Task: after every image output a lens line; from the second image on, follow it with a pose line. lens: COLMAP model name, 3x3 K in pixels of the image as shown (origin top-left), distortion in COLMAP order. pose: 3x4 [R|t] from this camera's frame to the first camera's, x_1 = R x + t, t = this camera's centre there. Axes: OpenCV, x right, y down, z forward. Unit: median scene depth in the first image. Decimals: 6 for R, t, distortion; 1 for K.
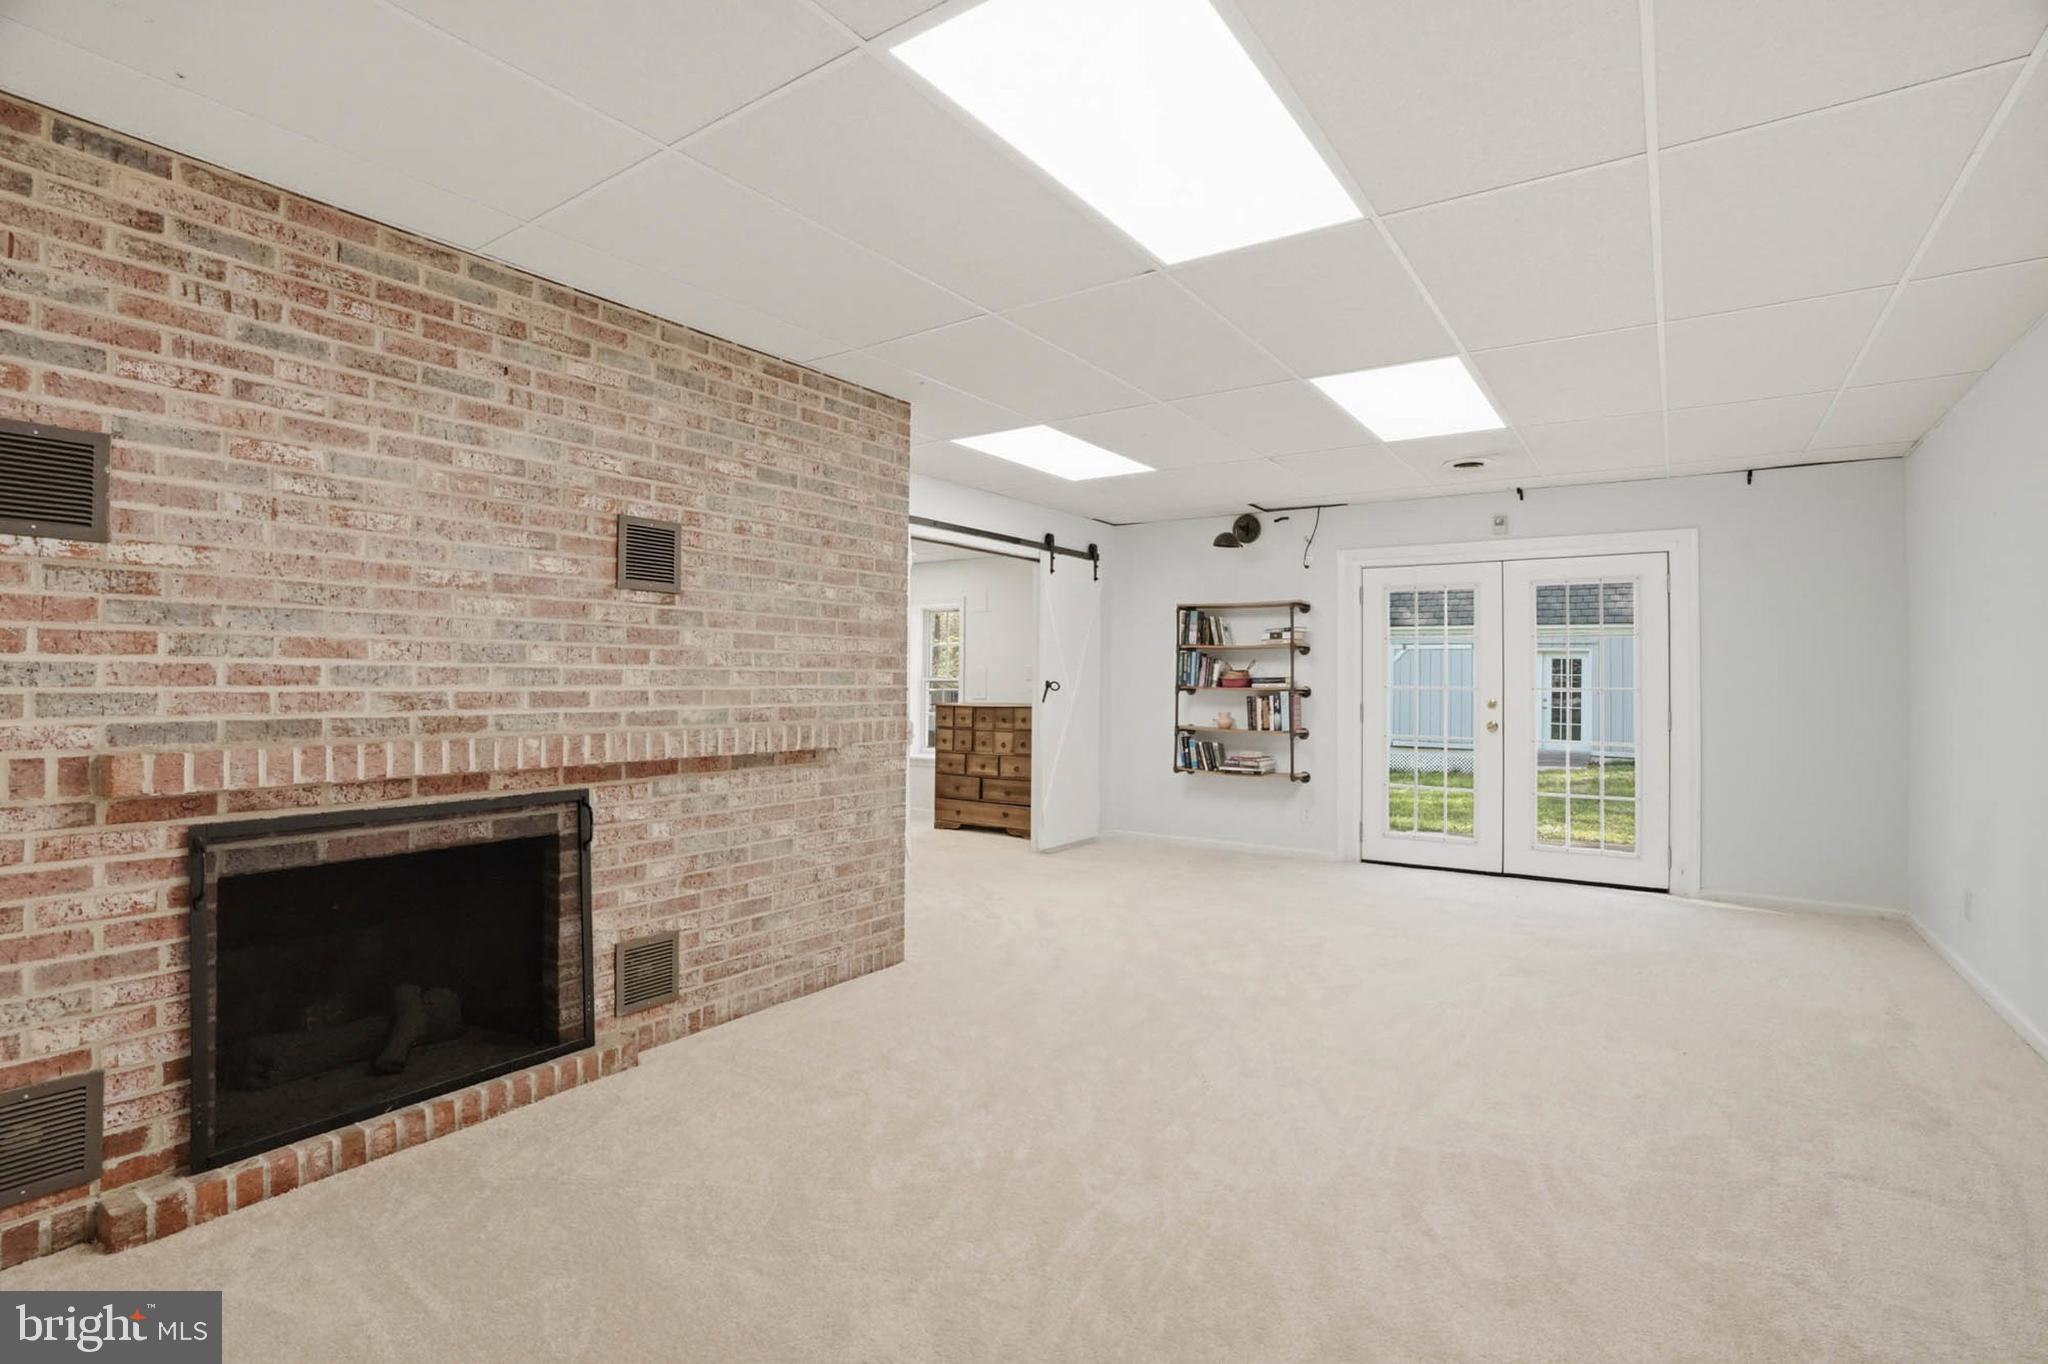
lens RADIAL K [[969.6, 0, 1019.1], [0, 969.6, 671.2], [0, 0, 1]] dist [-0.066632, 0.029318]
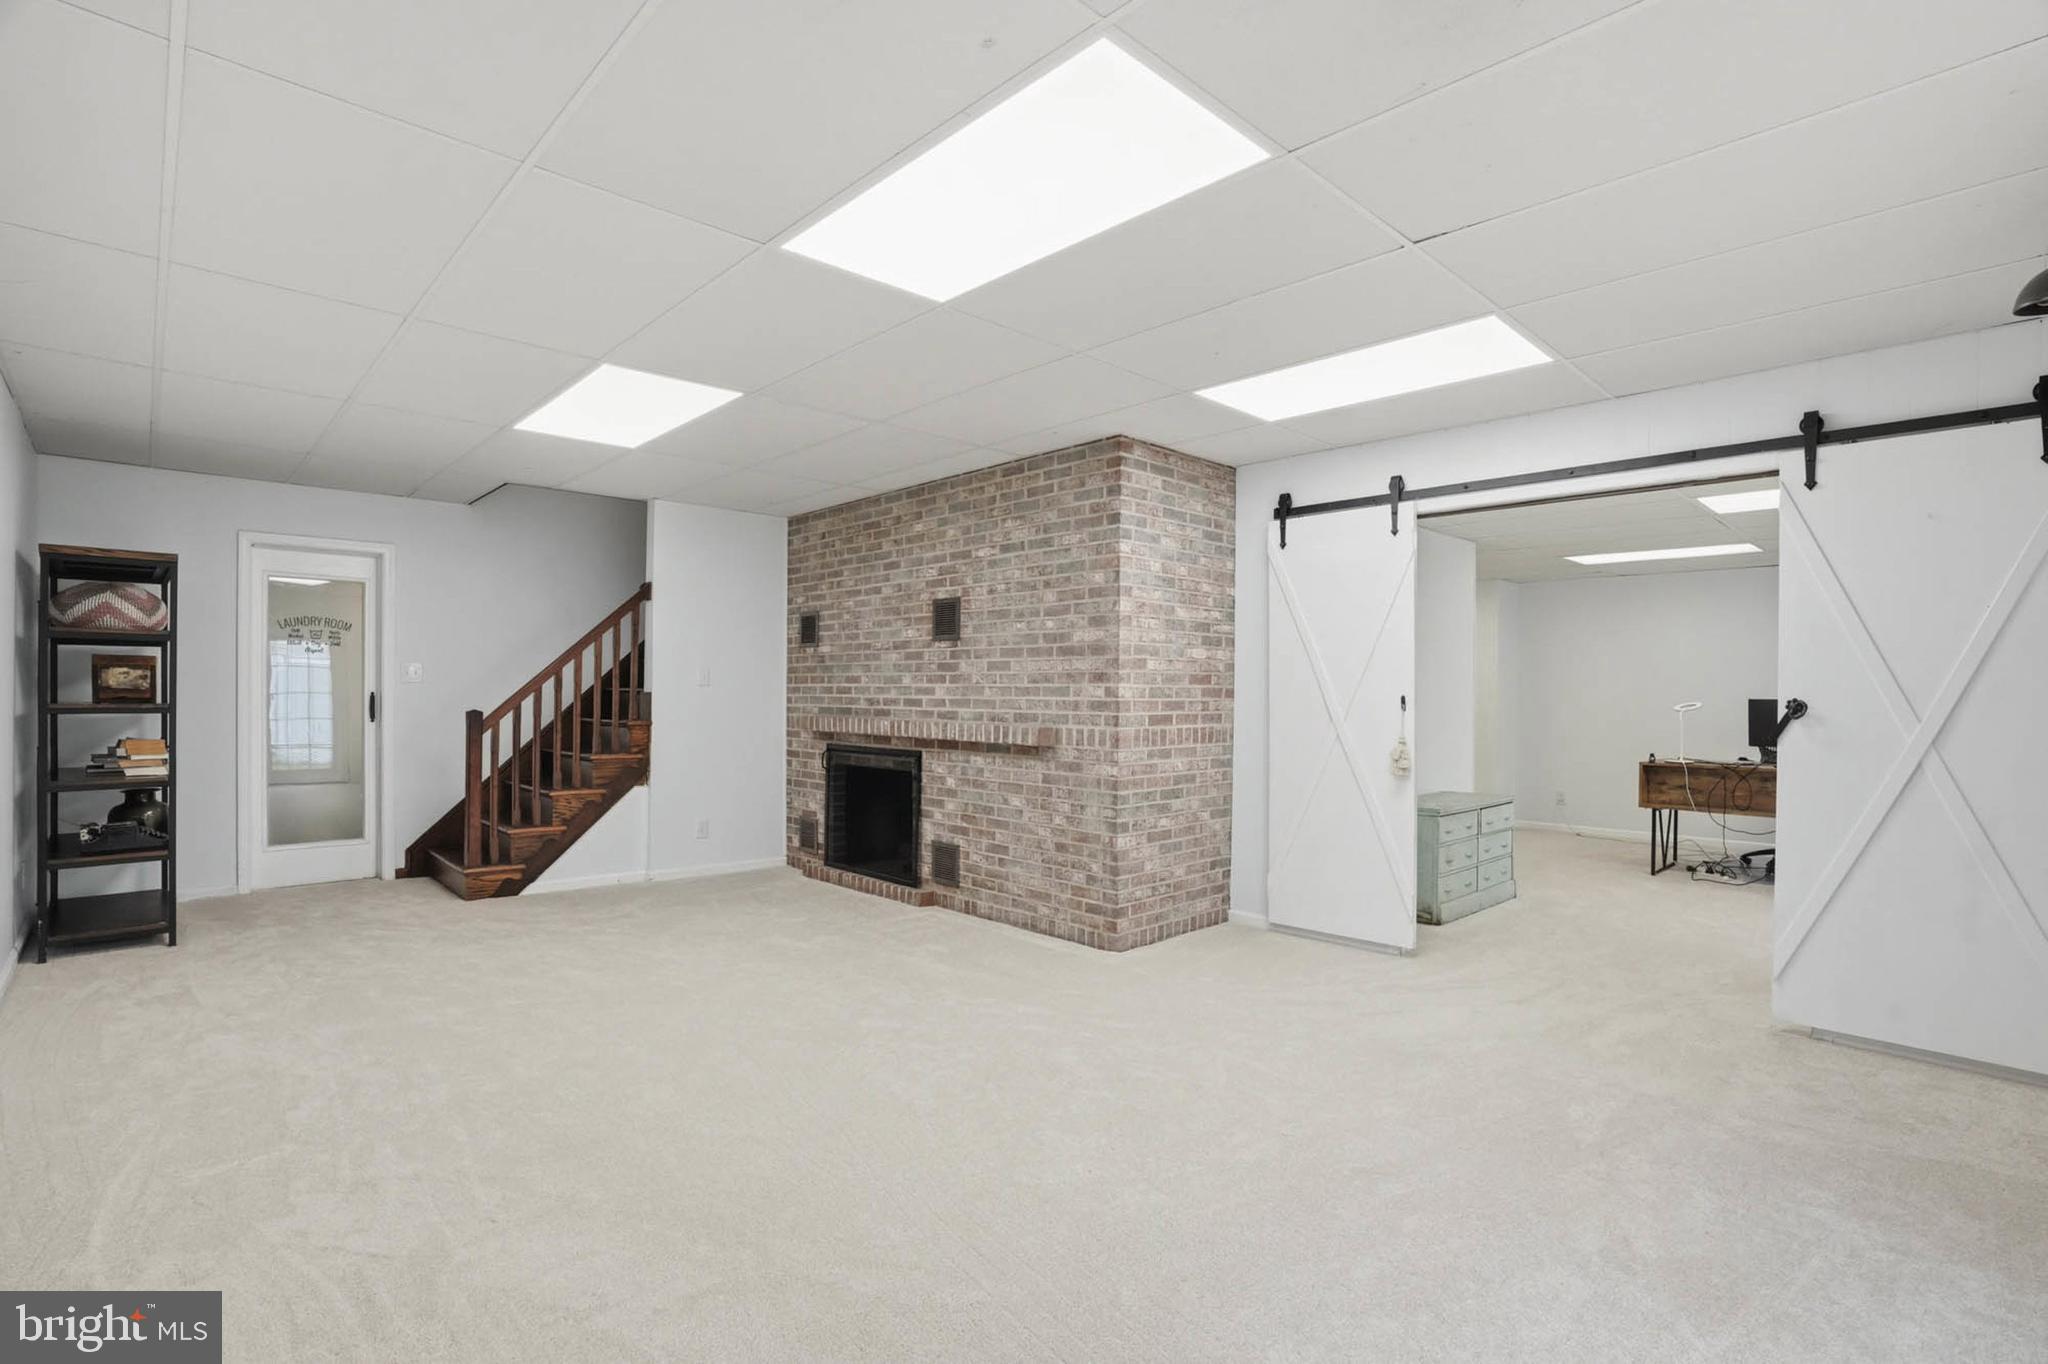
lens RADIAL K [[969.6, 0, 1019.1], [0, 969.6, 671.2], [0, 0, 1]] dist [-0.066632, 0.029318]
pose [[-0.201191, -0.013066, -0.979465, 1.238477], [0.013390, 0.999781, -0.016087, 0.000459], [0.979460, -0.016351, -0.200972, 1.428972]]
